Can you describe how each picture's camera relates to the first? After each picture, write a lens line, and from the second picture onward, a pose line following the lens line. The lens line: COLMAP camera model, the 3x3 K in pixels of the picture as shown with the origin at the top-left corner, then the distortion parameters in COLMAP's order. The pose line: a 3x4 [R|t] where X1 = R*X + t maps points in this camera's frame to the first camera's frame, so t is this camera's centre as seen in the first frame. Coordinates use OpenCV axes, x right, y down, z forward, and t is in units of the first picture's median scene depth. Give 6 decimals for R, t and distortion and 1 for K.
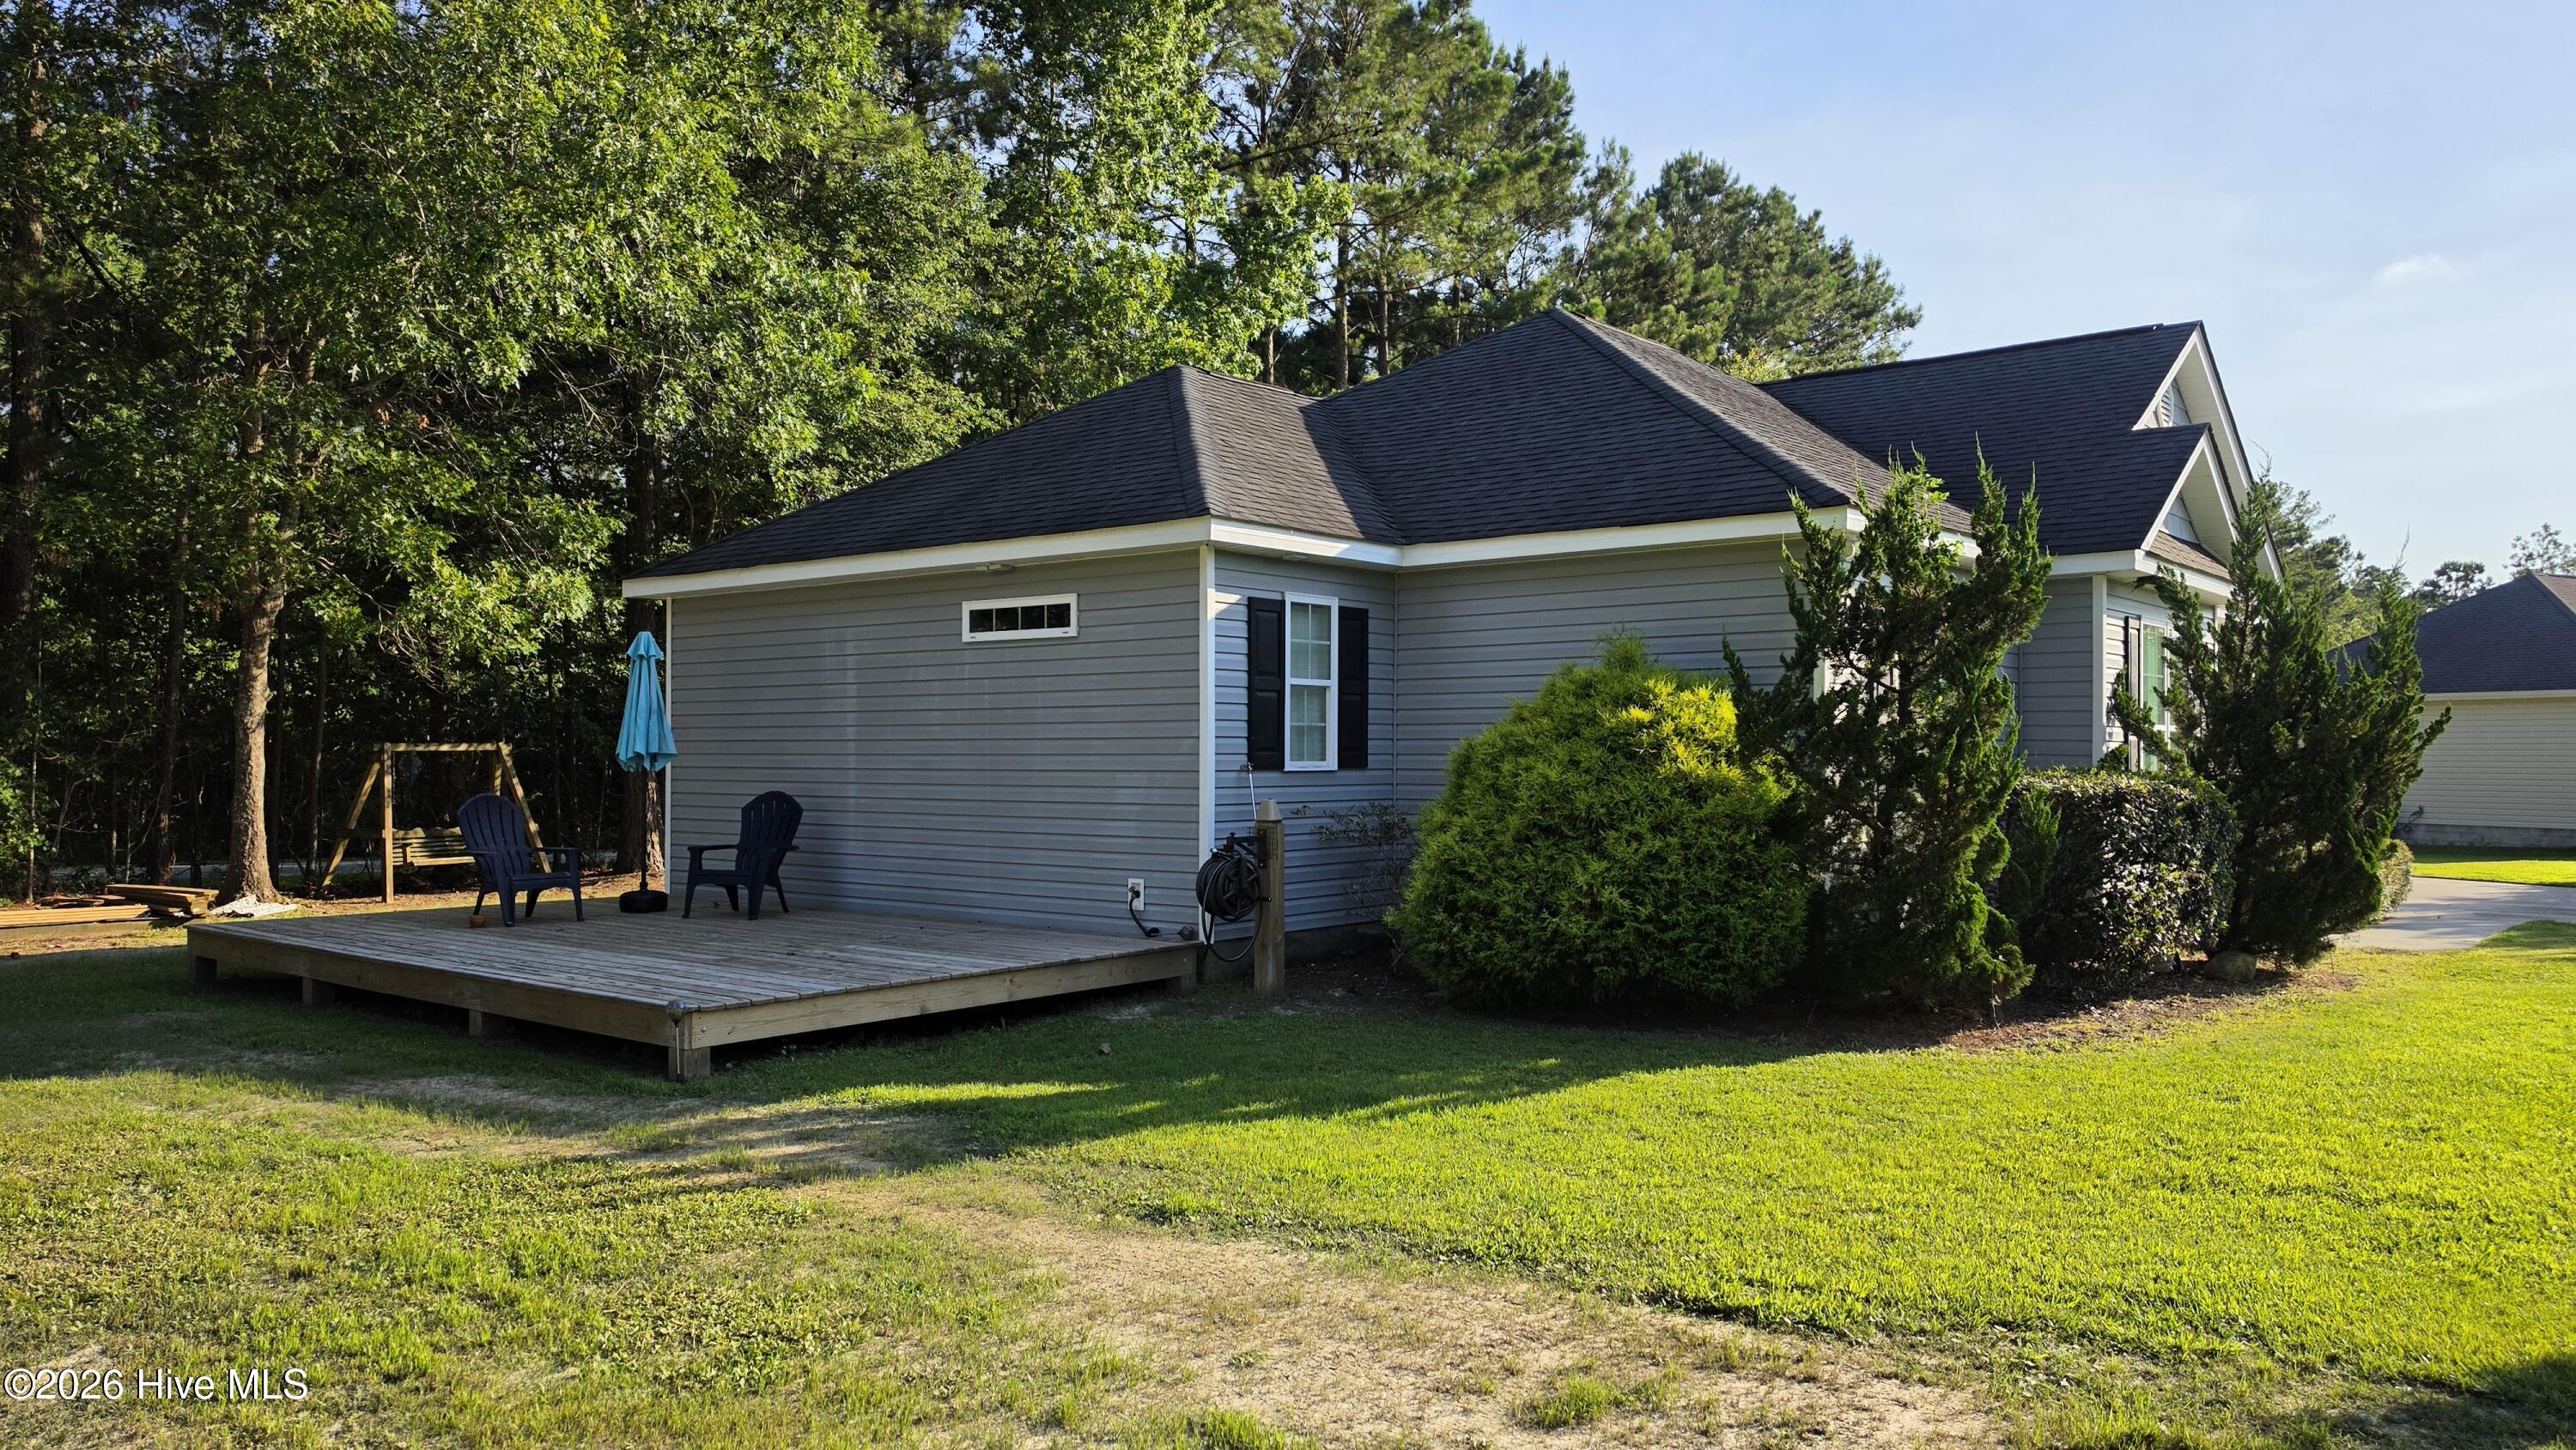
lens RADIAL K [[1756.1, 0, 1271.4], [0, 1756.1, 733.4], [0, 0, 1]] dist [0.068797, -0.057261]
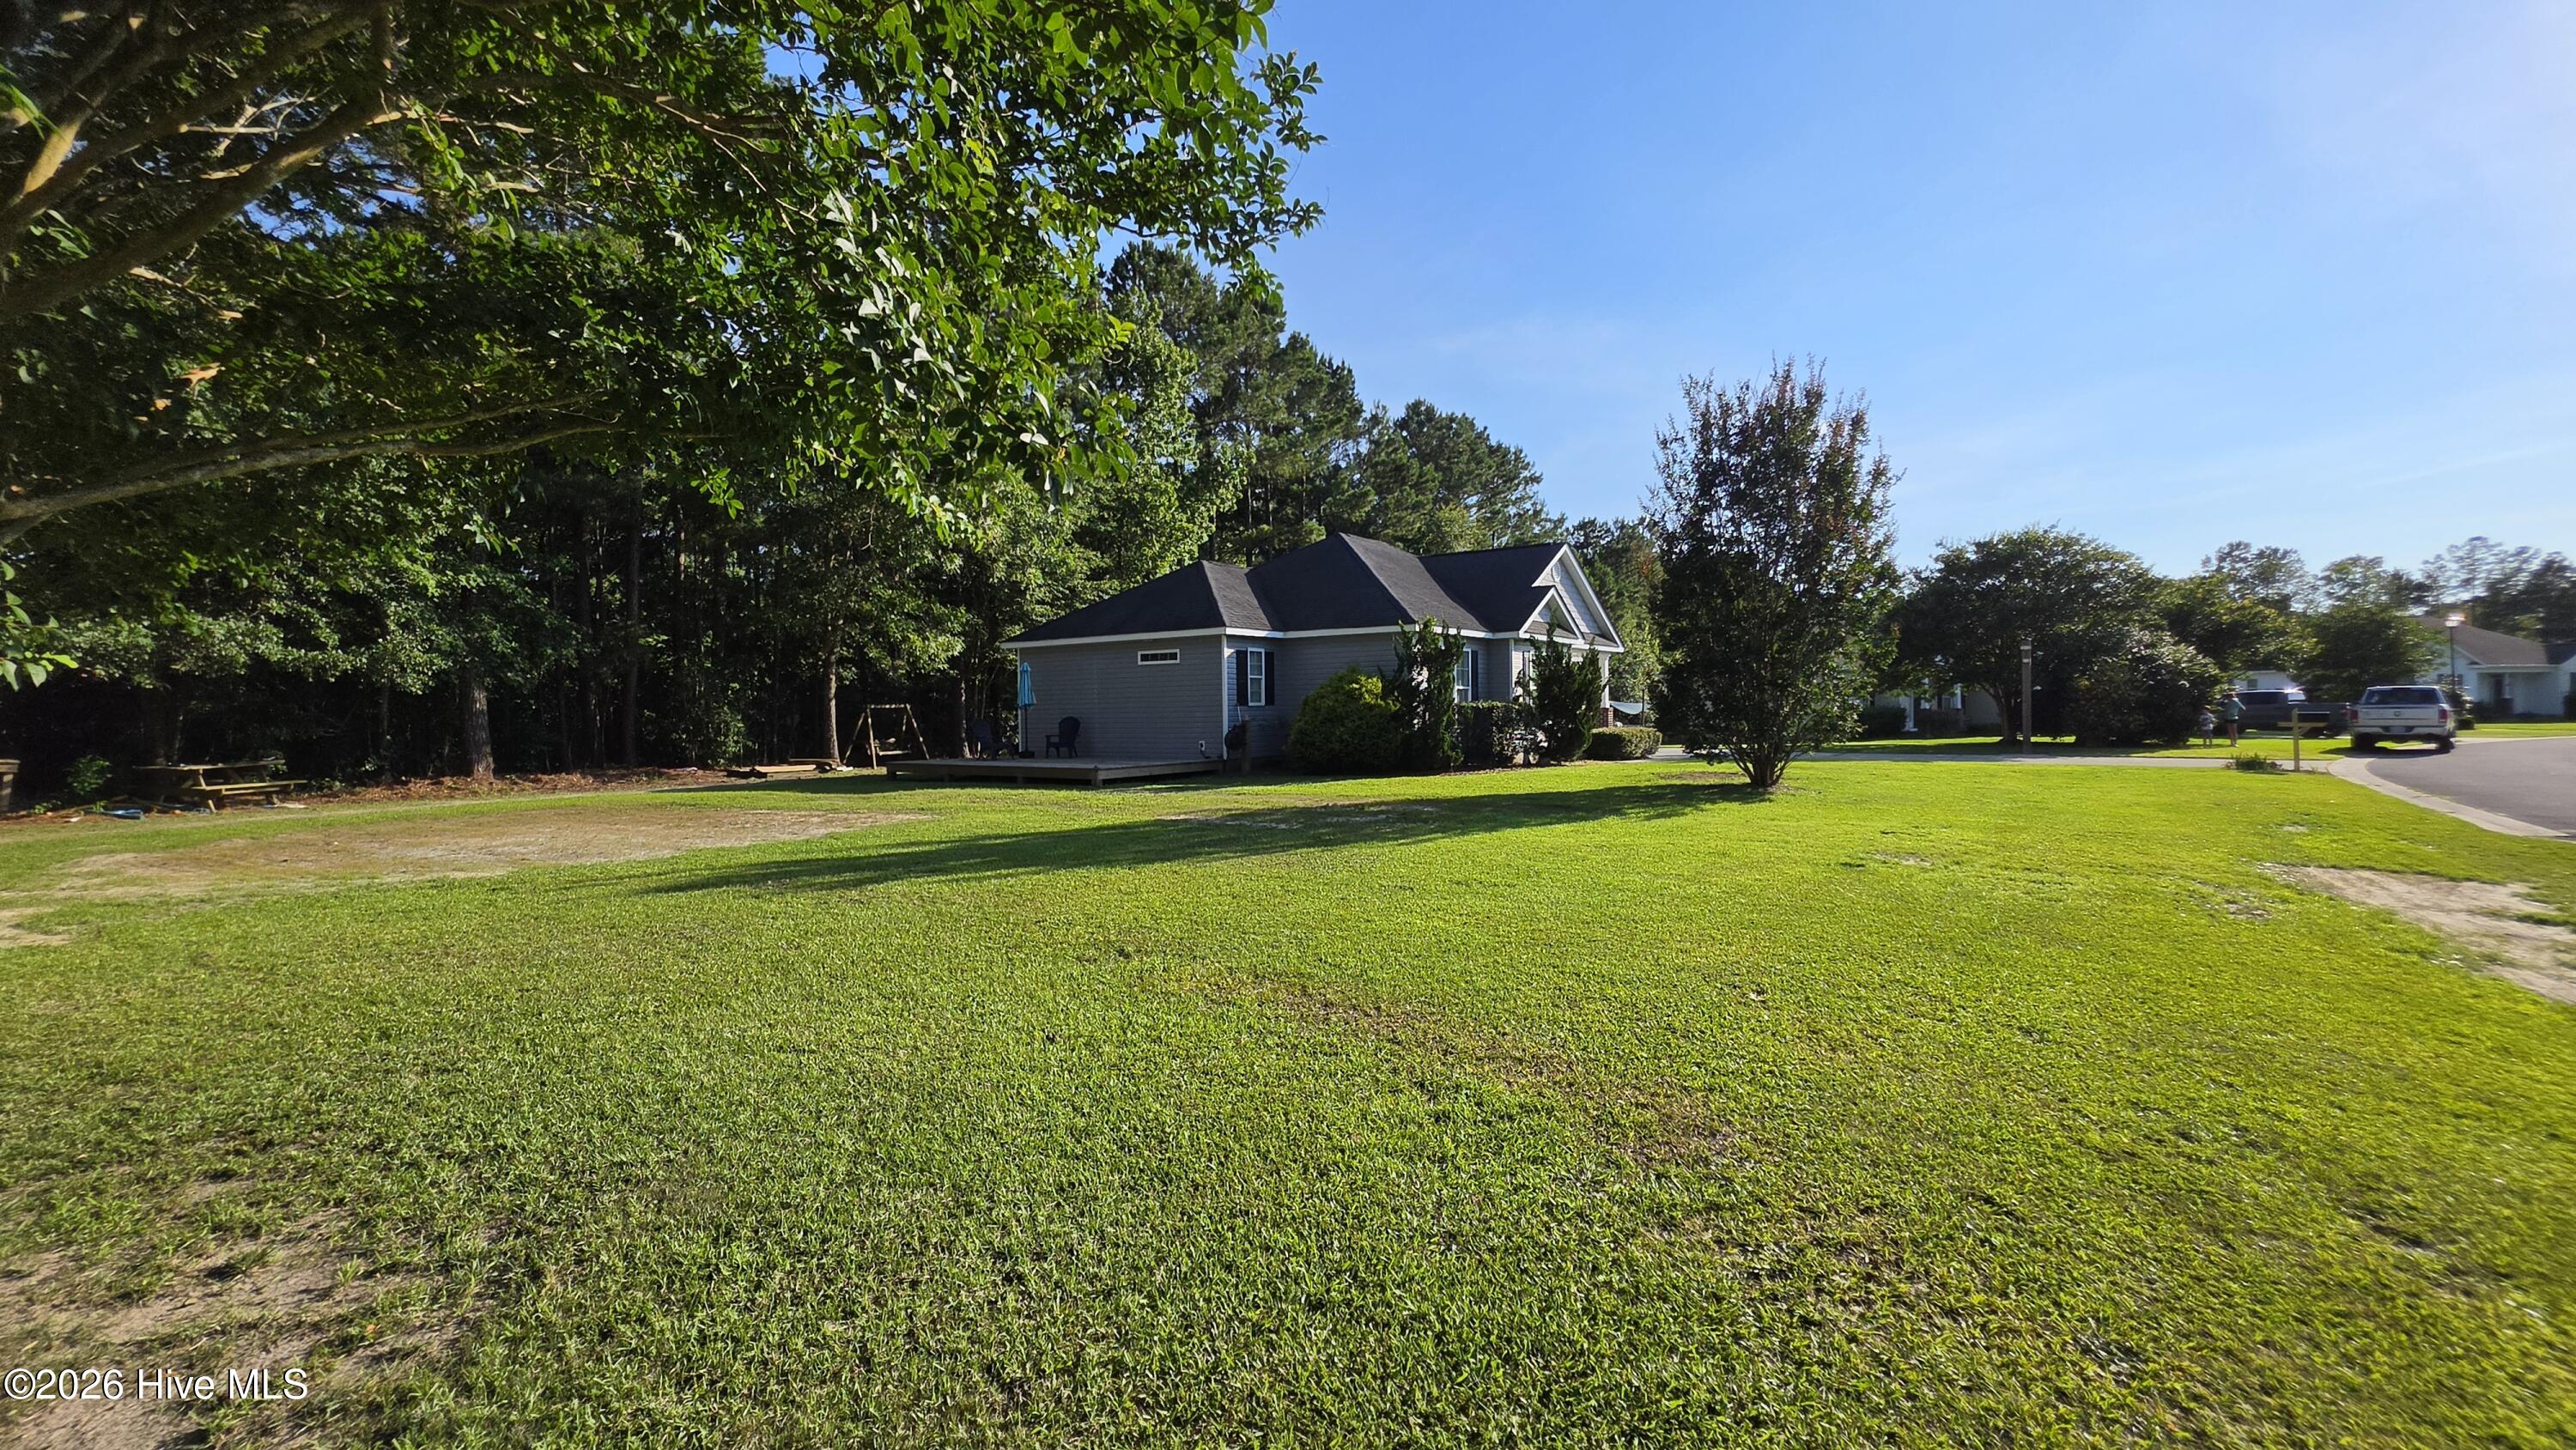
lens RADIAL K [[1065.8, 0, 1288.9], [0, 1065.8, 733.8], [0, 0, 1]] dist [-0.000205, -0.000010]
pose [[0.996075, -0.017961, 0.086673, -0.076353], [0.015250, 0.999376, 0.031849, 0.010962], [-0.087191, -0.030402, 0.995728, -0.790388]]
